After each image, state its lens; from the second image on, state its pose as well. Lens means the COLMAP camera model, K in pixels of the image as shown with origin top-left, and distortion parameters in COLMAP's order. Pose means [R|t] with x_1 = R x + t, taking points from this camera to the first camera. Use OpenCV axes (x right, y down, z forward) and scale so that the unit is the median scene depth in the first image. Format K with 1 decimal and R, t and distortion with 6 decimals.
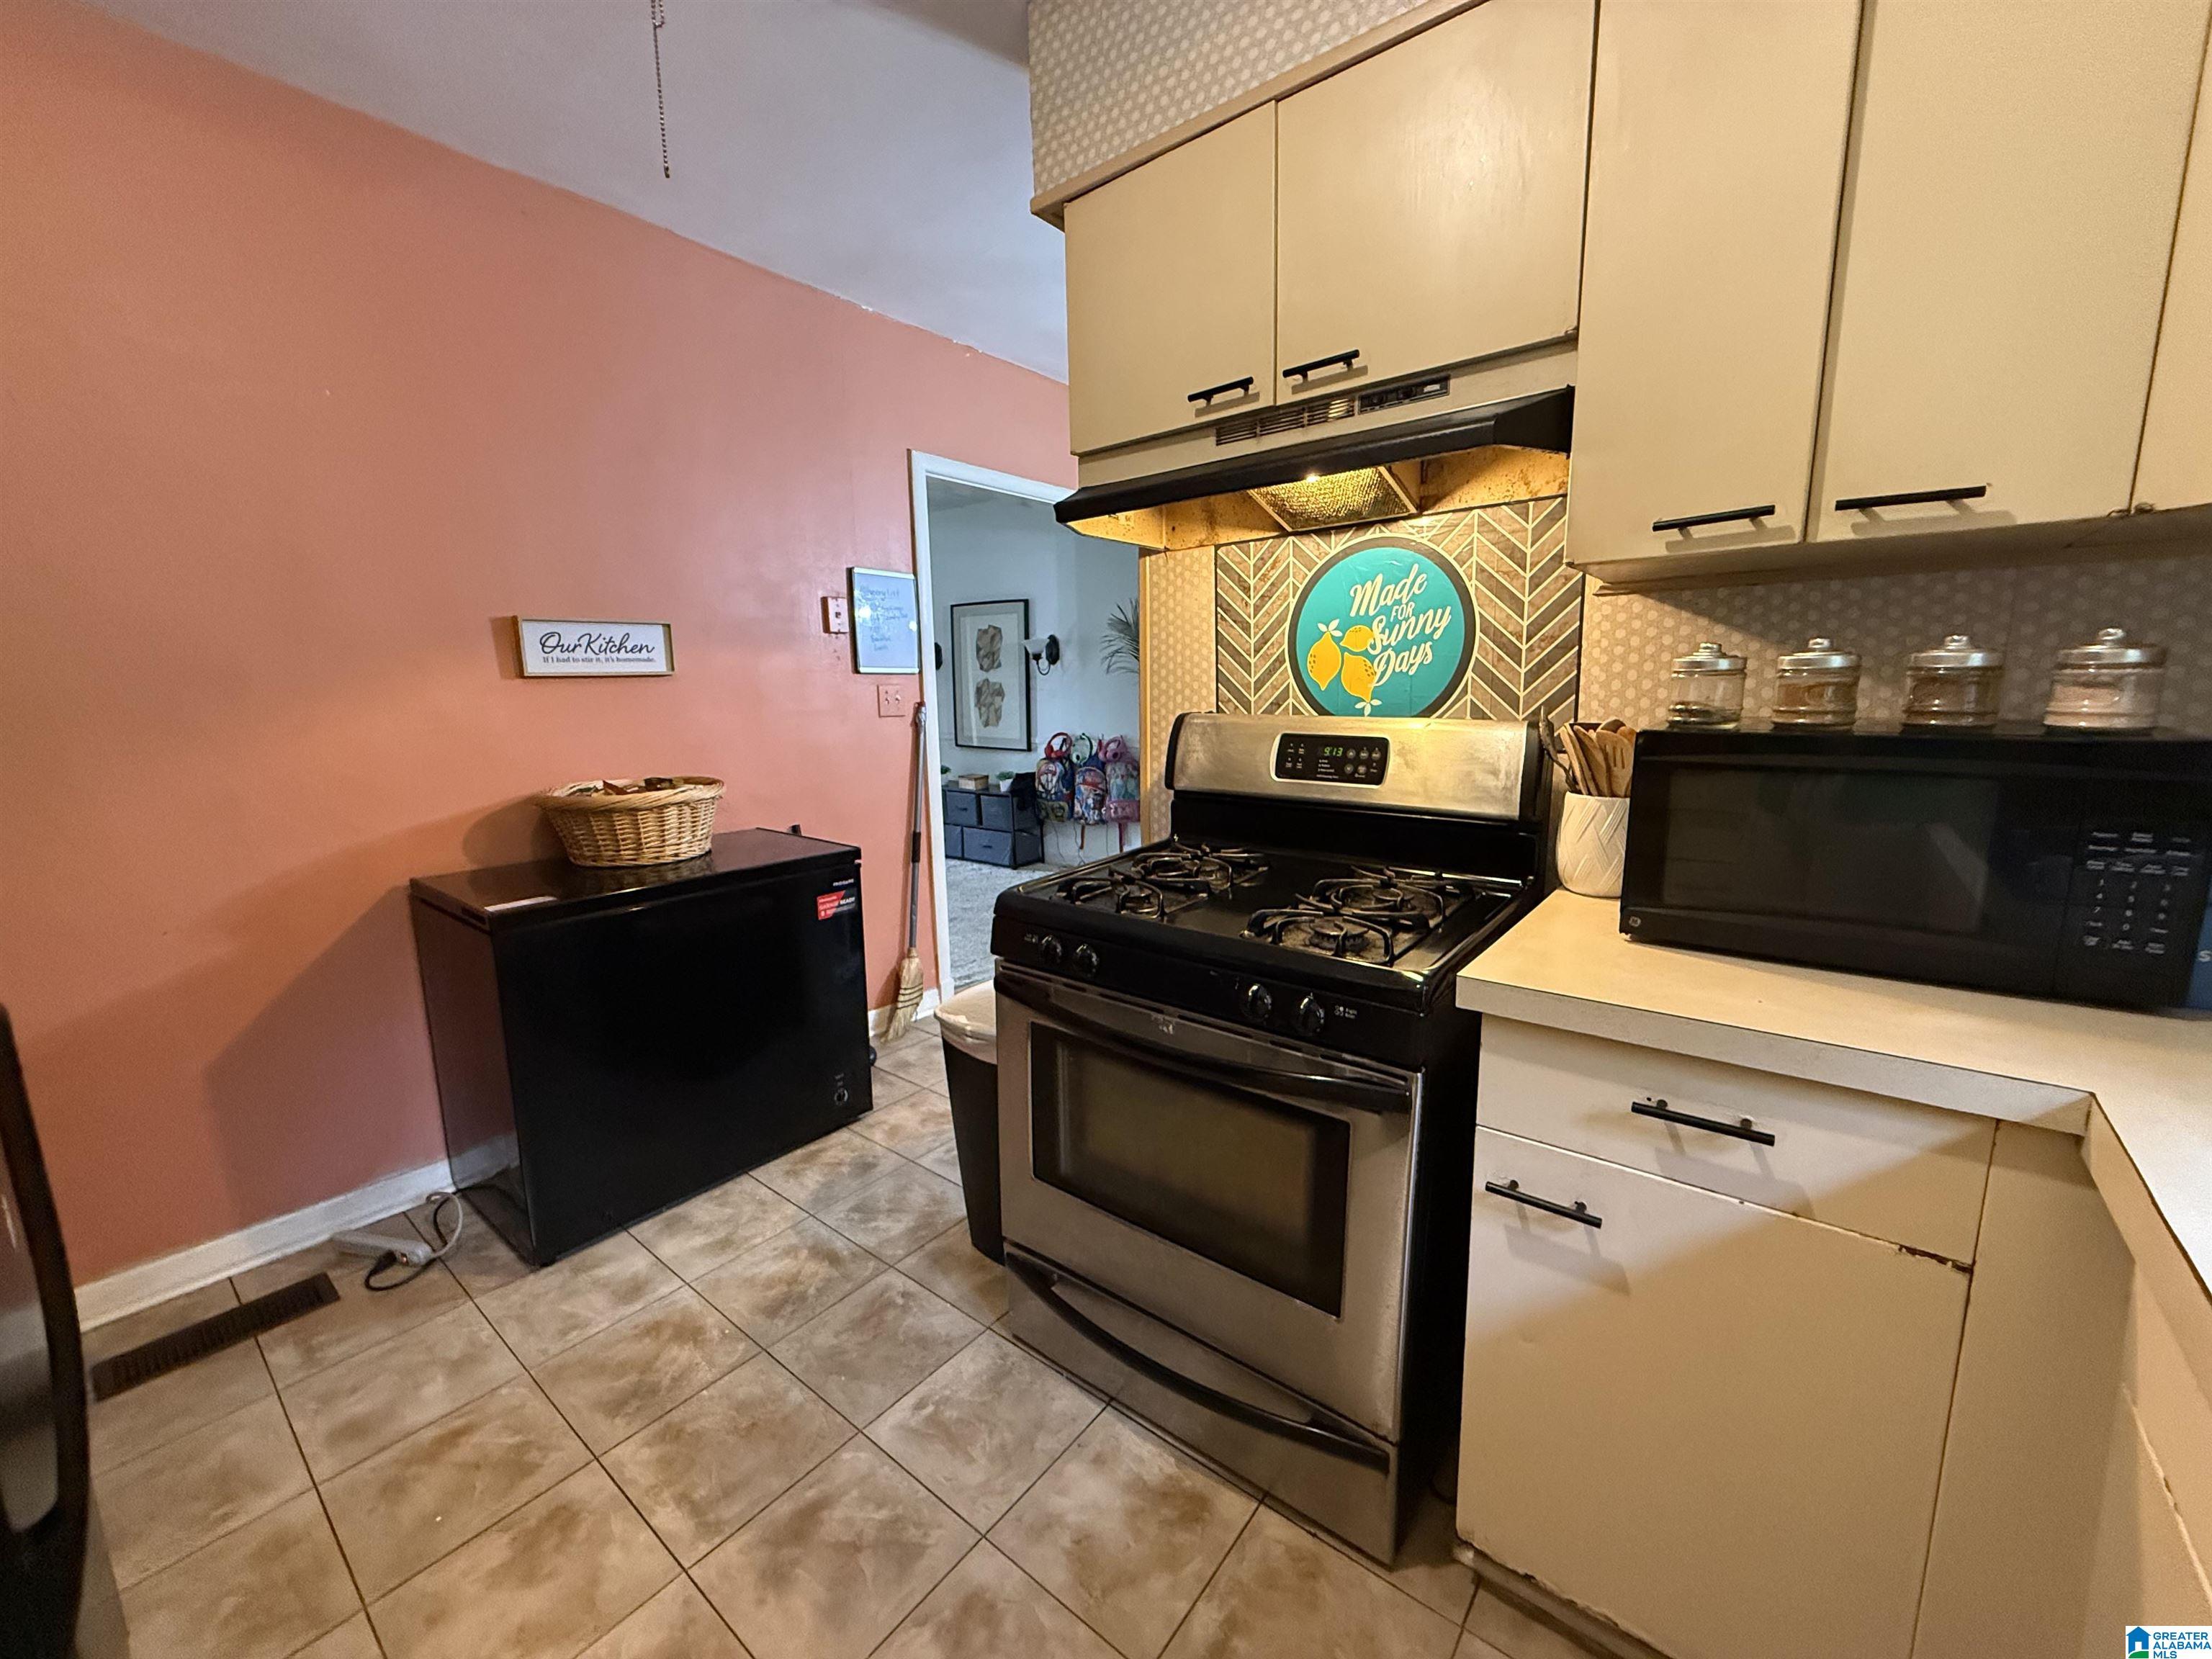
lens RADIAL K [[881.1, 0, 1103.7], [0, 881.1, 833.7], [0, 0, 1]] dist [-0.000688, -0.000539]
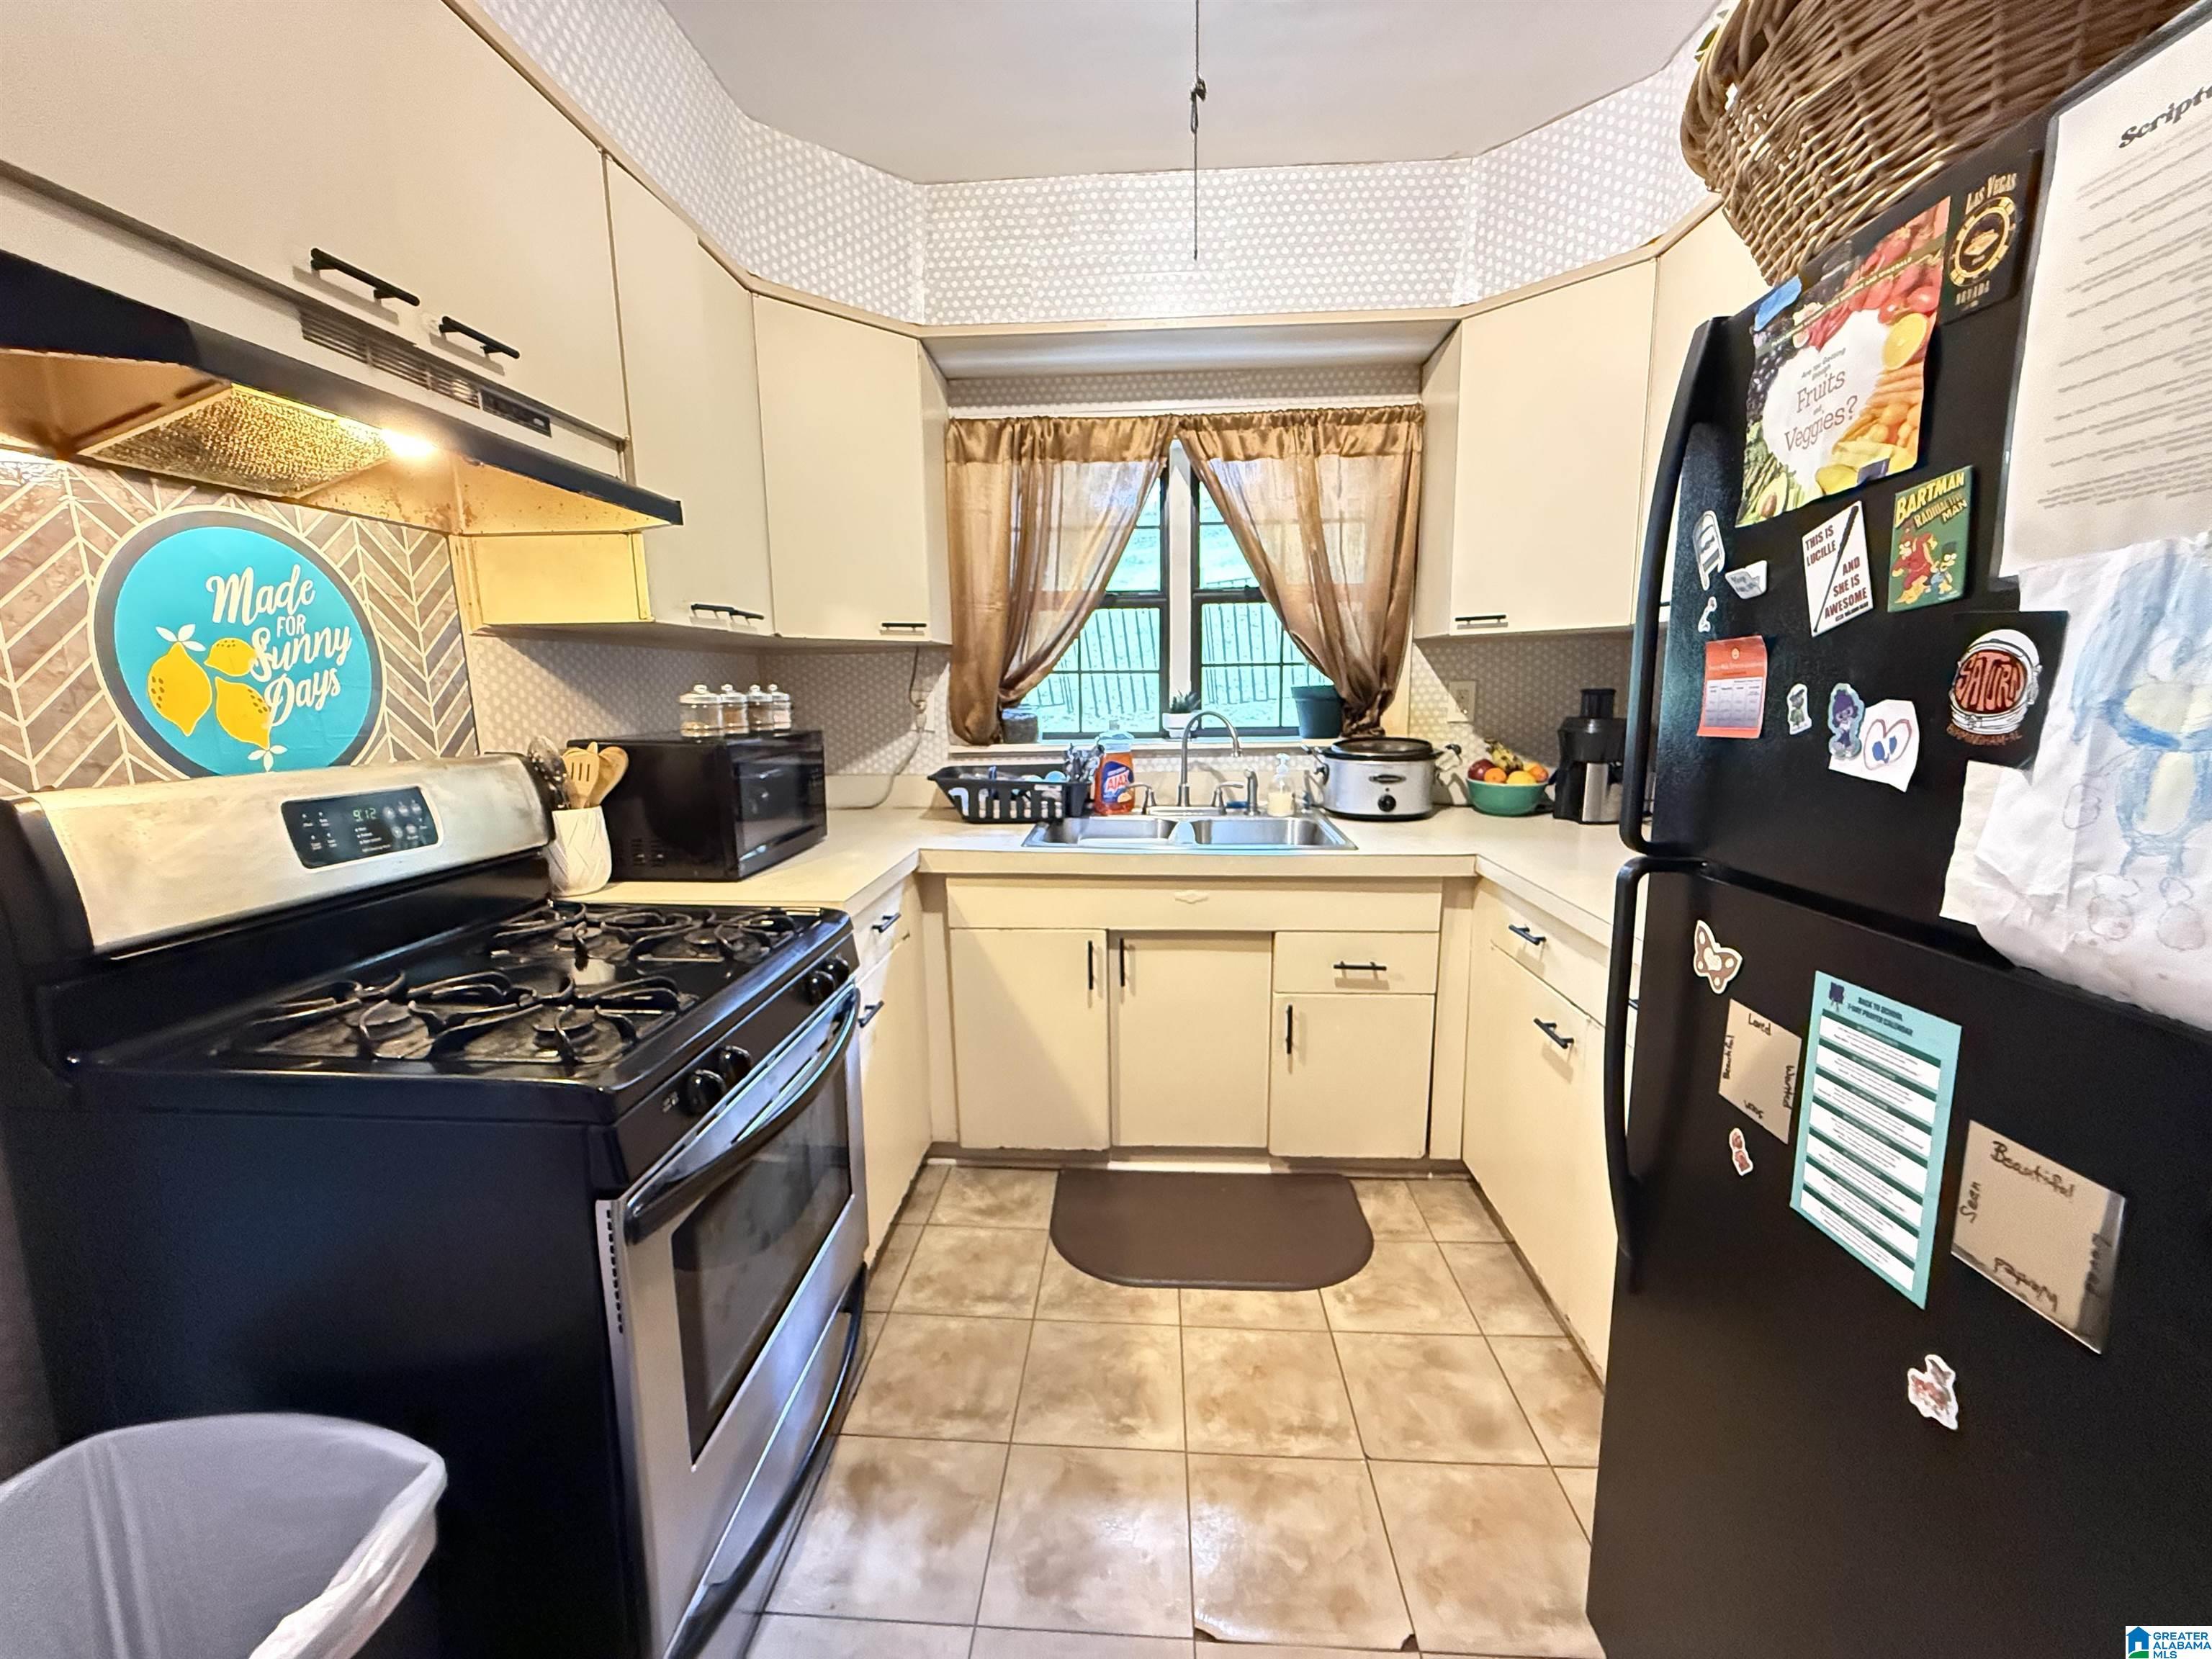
lens RADIAL K [[881.1, 0, 1103.7], [0, 881.1, 833.7], [0, 0, 1]] dist [-0.000688, -0.000539]
pose [[-0.579031, -0.110531, 0.807779, -0.664695], [0.158876, 0.956478, 0.244763, -0.155641], [-0.799676, 0.270062, -0.536269, 0.888068]]
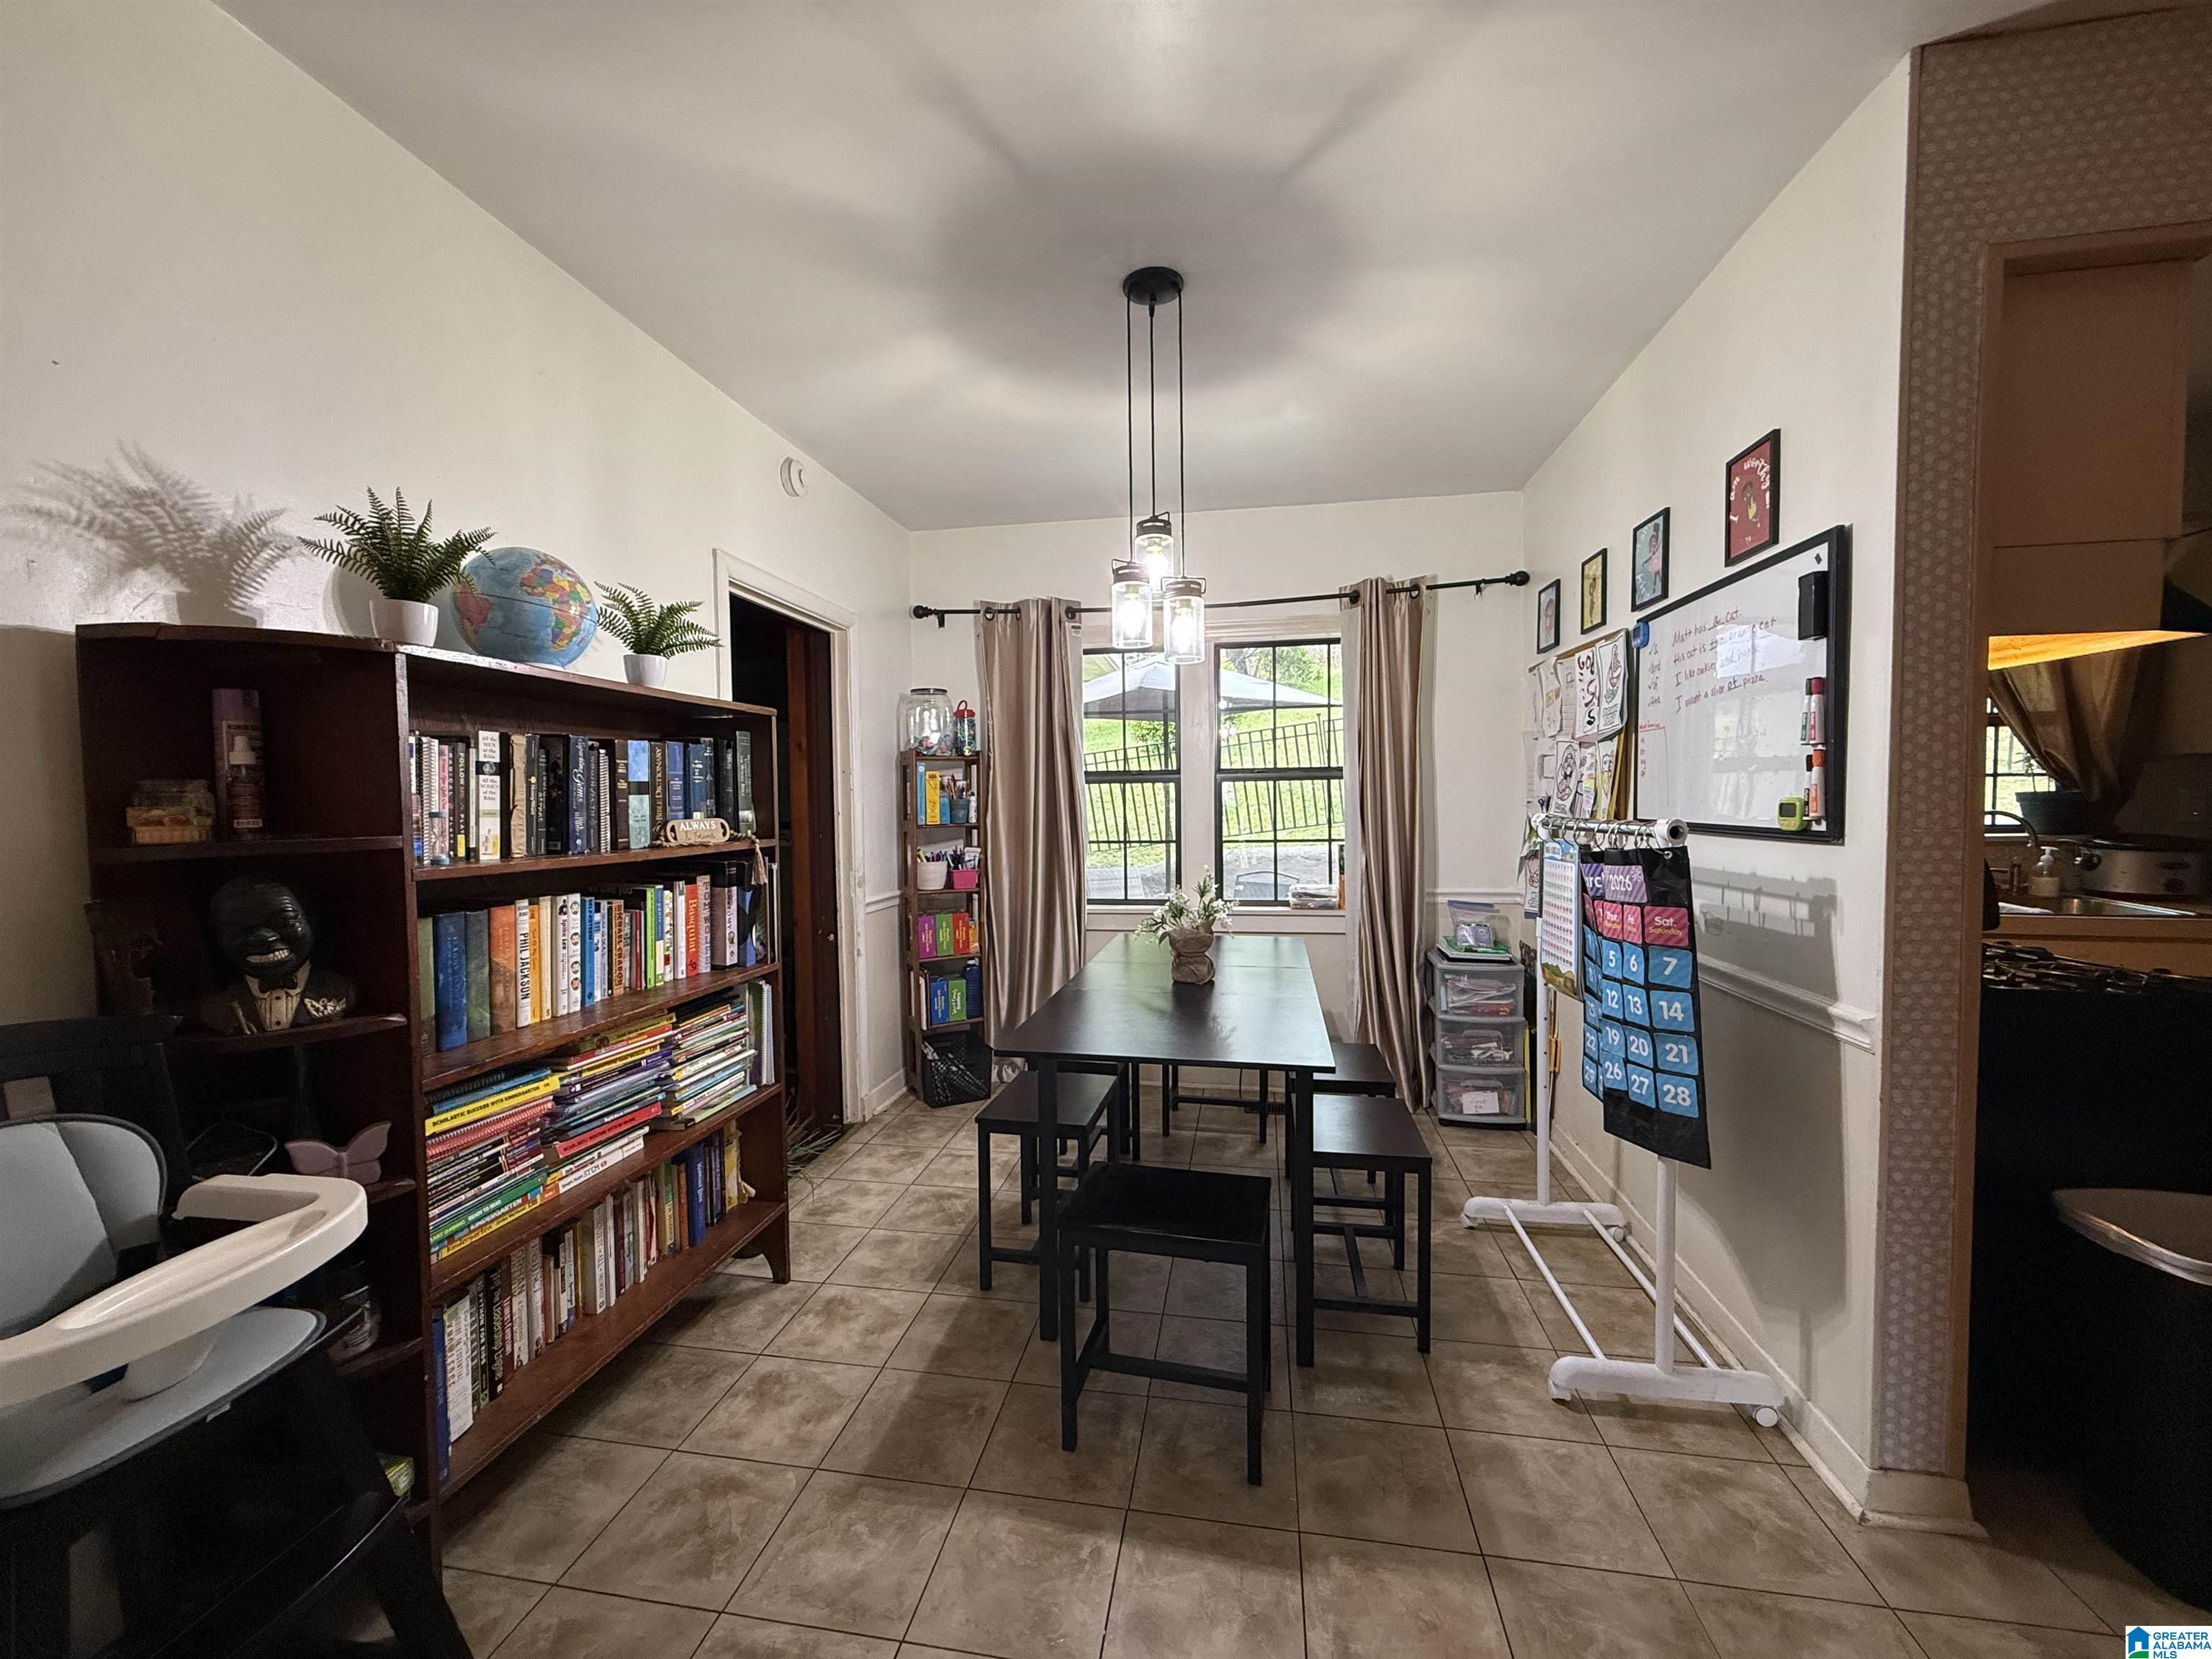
lens RADIAL K [[881.1, 0, 1103.7], [0, 881.1, 833.7], [0, 0, 1]] dist [-0.000688, -0.000539]
pose [[-0.479074, -0.015213, 0.877643, -0.288910], [0.165111, 0.980440, 0.107123, -0.418942], [-0.862106, 0.196229, -0.467191, 2.370333]]
